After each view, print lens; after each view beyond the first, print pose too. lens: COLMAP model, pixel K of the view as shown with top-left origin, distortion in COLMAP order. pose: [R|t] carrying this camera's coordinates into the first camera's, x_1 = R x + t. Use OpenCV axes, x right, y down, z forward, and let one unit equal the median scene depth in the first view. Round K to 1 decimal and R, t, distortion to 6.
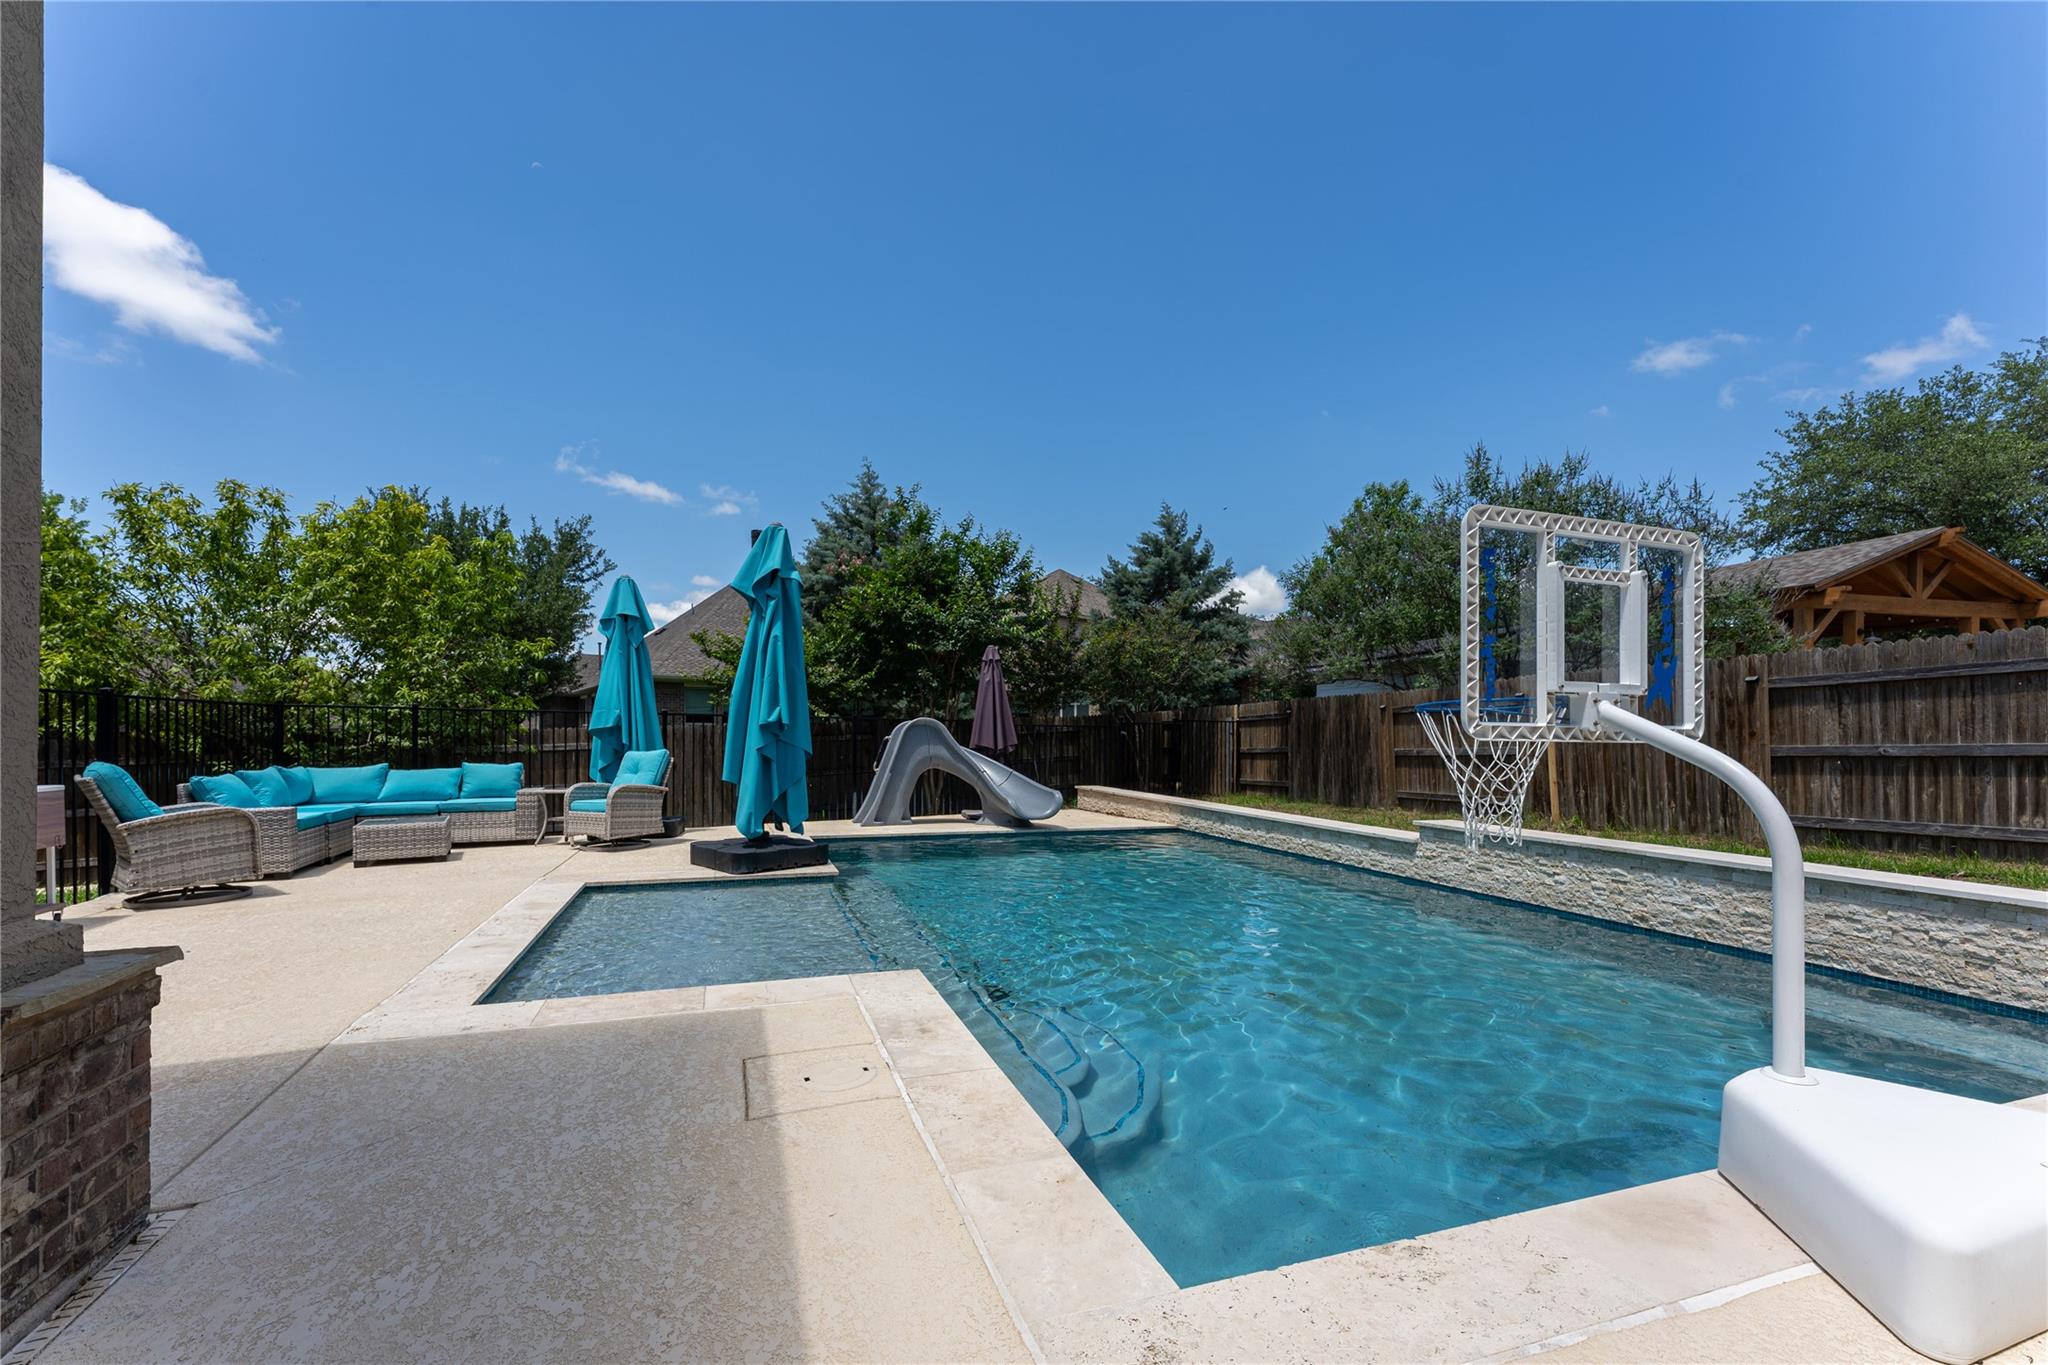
lens RADIAL K [[843.8, 0, 1026.3], [0, 843.8, 734.1], [0, 0, 1]] dist [0.036851, 0.000056]
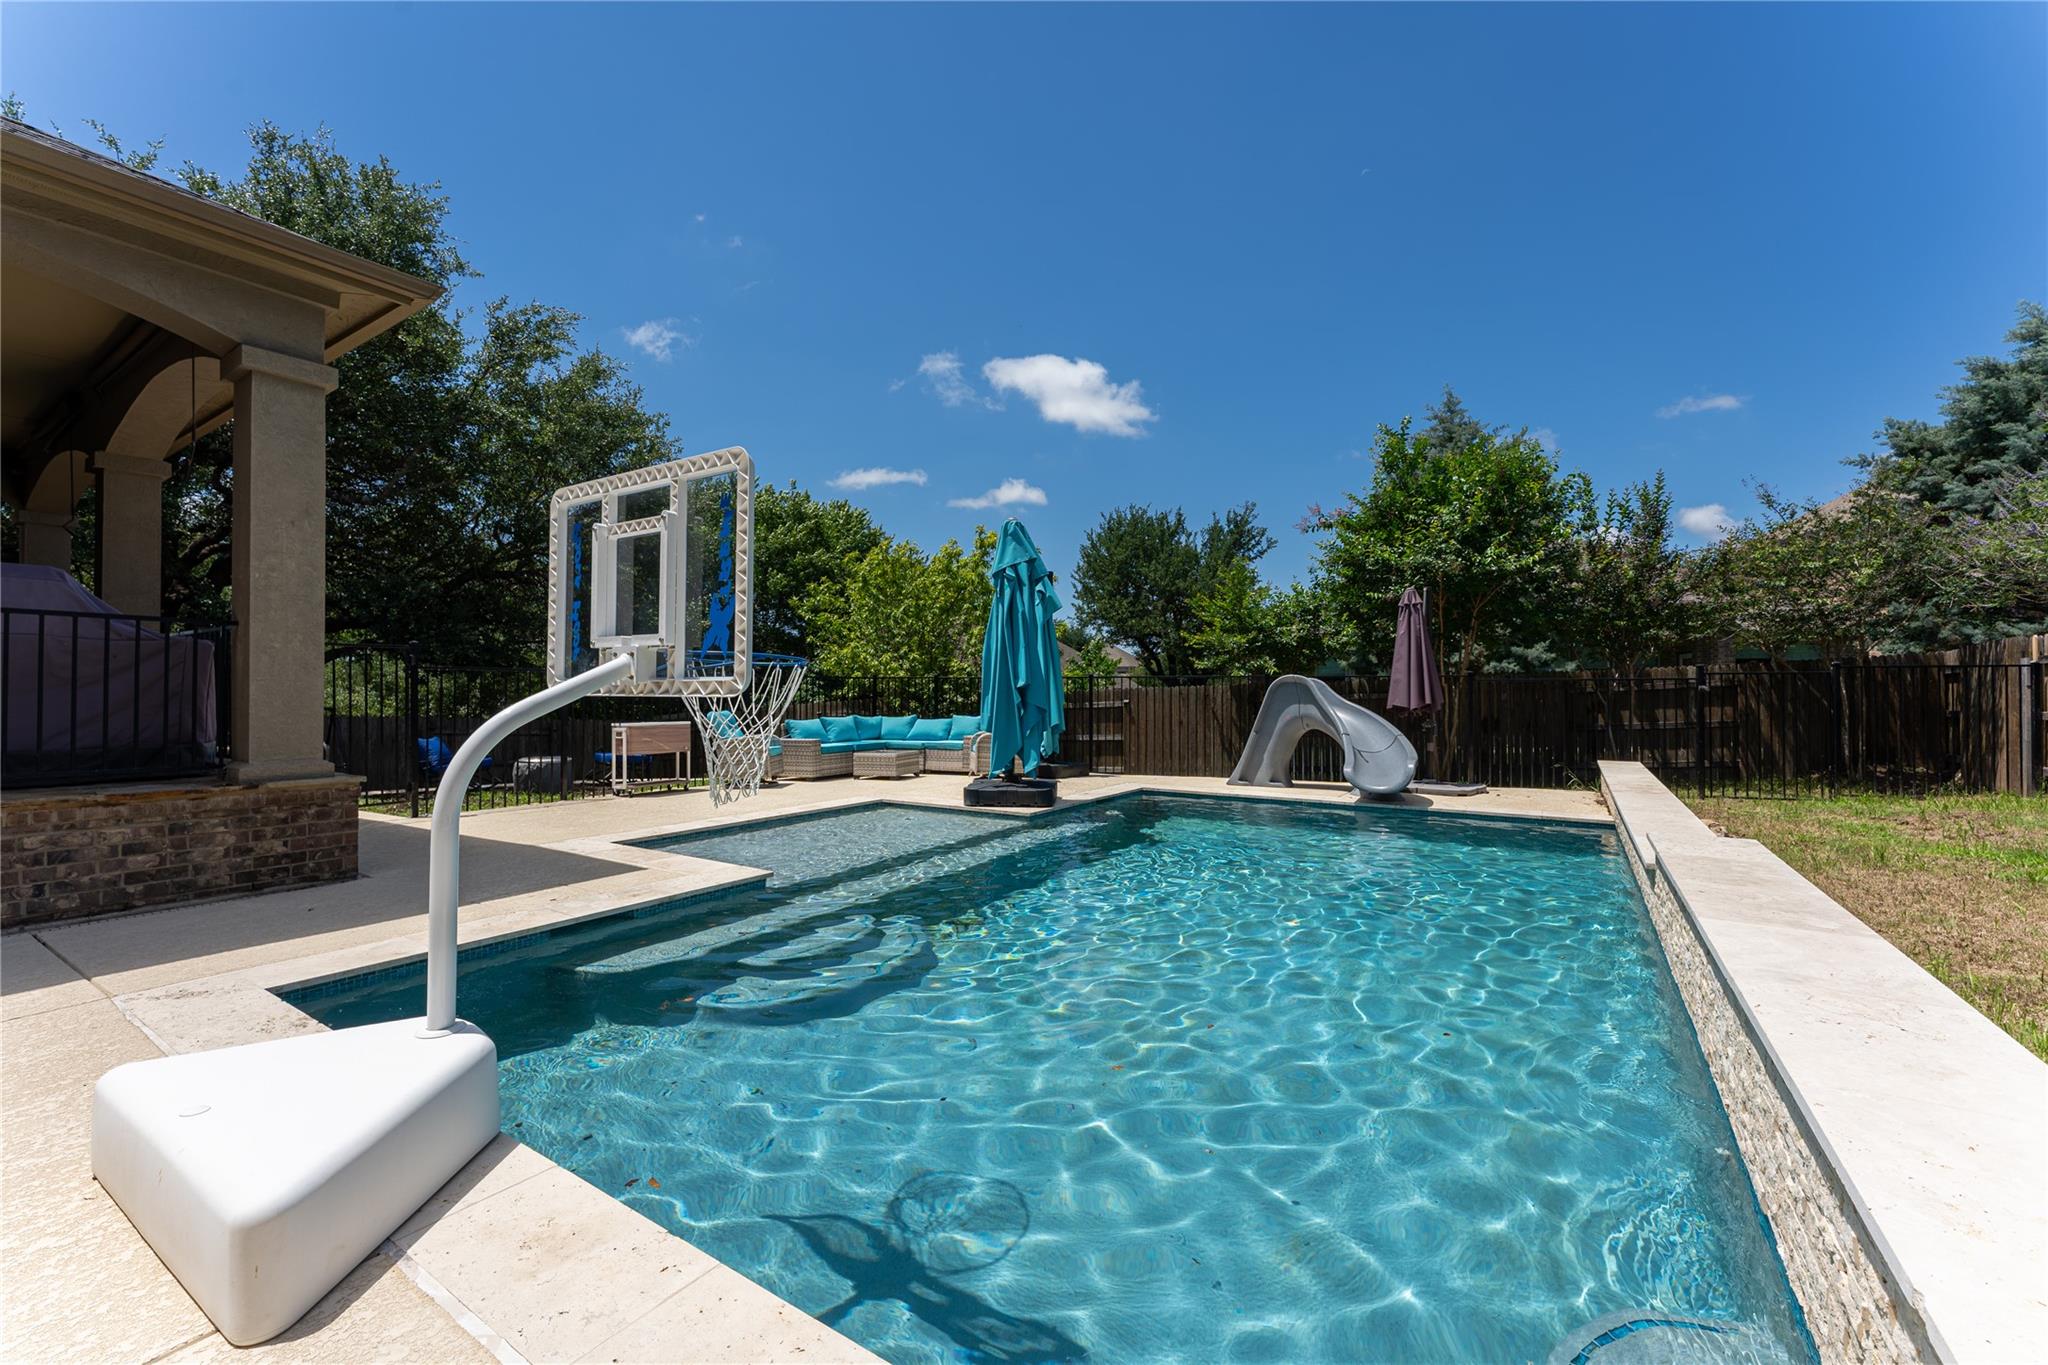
lens RADIAL K [[834.9, 0, 1024.0], [0, 834.9, 682.5], [0, 0, 1]] dist [-0.000696, -0.000033]
pose [[0.601865, -0.018436, -0.798385, 0.451260], [0.008093, 0.999823, -0.016986, 0.002552], [0.798557, 0.003762, 0.601908, 0.207149]]
